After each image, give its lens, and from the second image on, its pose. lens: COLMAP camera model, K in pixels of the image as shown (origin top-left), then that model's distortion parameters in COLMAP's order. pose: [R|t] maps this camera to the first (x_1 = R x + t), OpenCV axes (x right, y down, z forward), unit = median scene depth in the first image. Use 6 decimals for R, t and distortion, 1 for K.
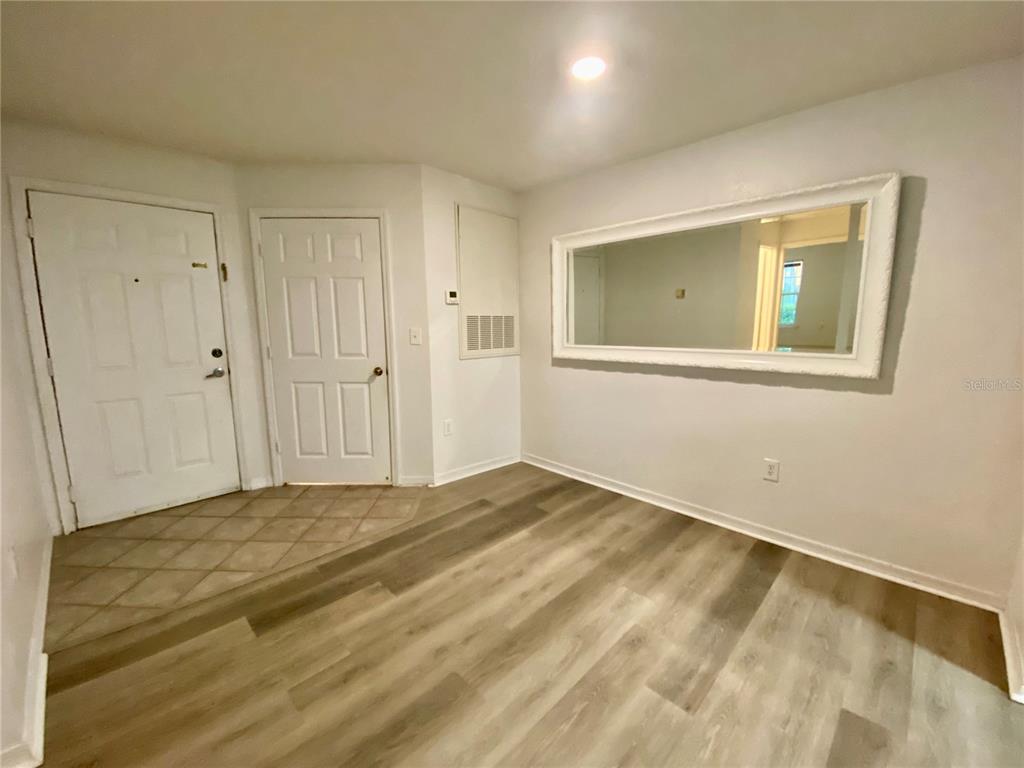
lens RADIAL K [[418.4, 0, 505.1], [0, 418.4, 388.6], [0, 0, 1]] dist [0.019278, -0.015074]
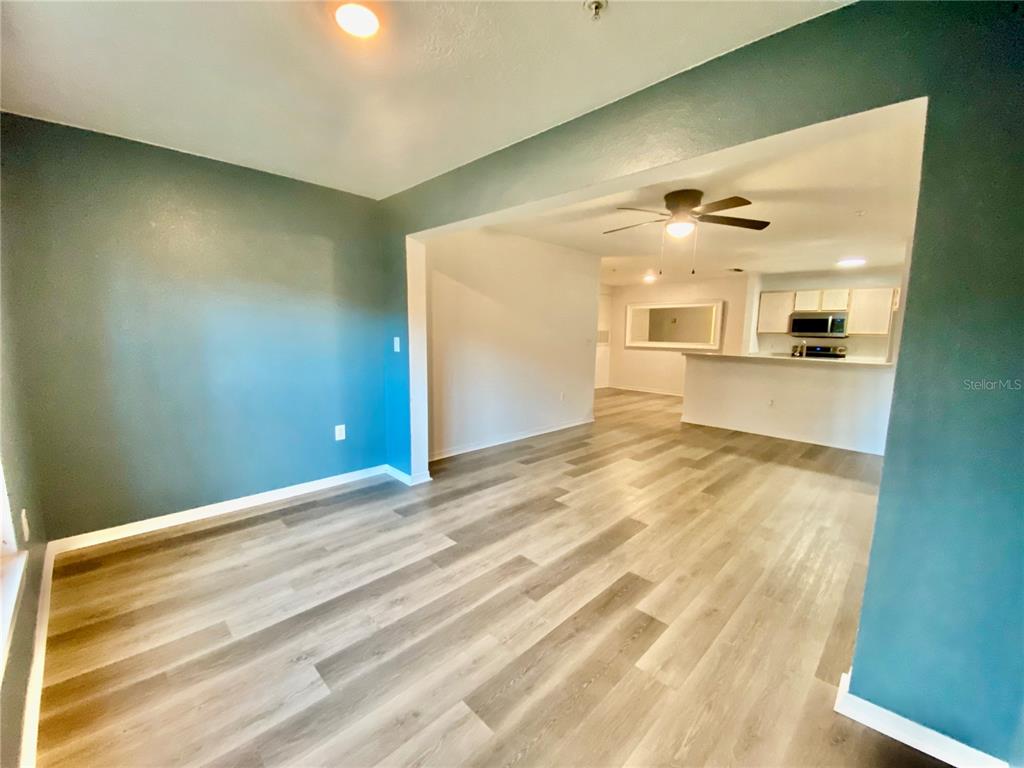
lens RADIAL K [[418.4, 0, 505.1], [0, 418.4, 388.6], [0, 0, 1]] dist [0.019278, -0.015074]
pose [[0.999732, 0.020733, 0.010313, -0.956703], [-0.020484, 0.999511, -0.023641, 0.389832], [-0.010798, 0.023423, 0.999667, -2.390044]]
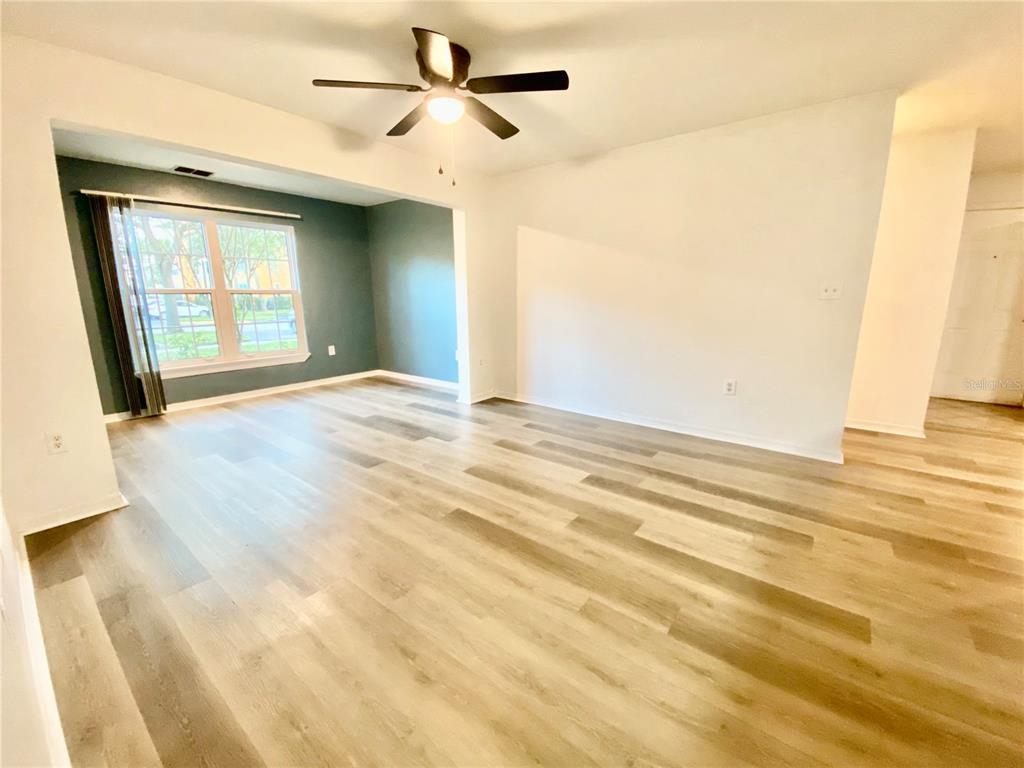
lens RADIAL K [[418.4, 0, 505.1], [0, 418.4, 388.6], [0, 0, 1]] dist [0.019278, -0.015074]
pose [[0.123646, 0.220540, -0.967509, 0.558600], [-0.161076, 0.966521, 0.199729, 0.224505], [0.979166, 0.131146, 0.155030, -1.084576]]
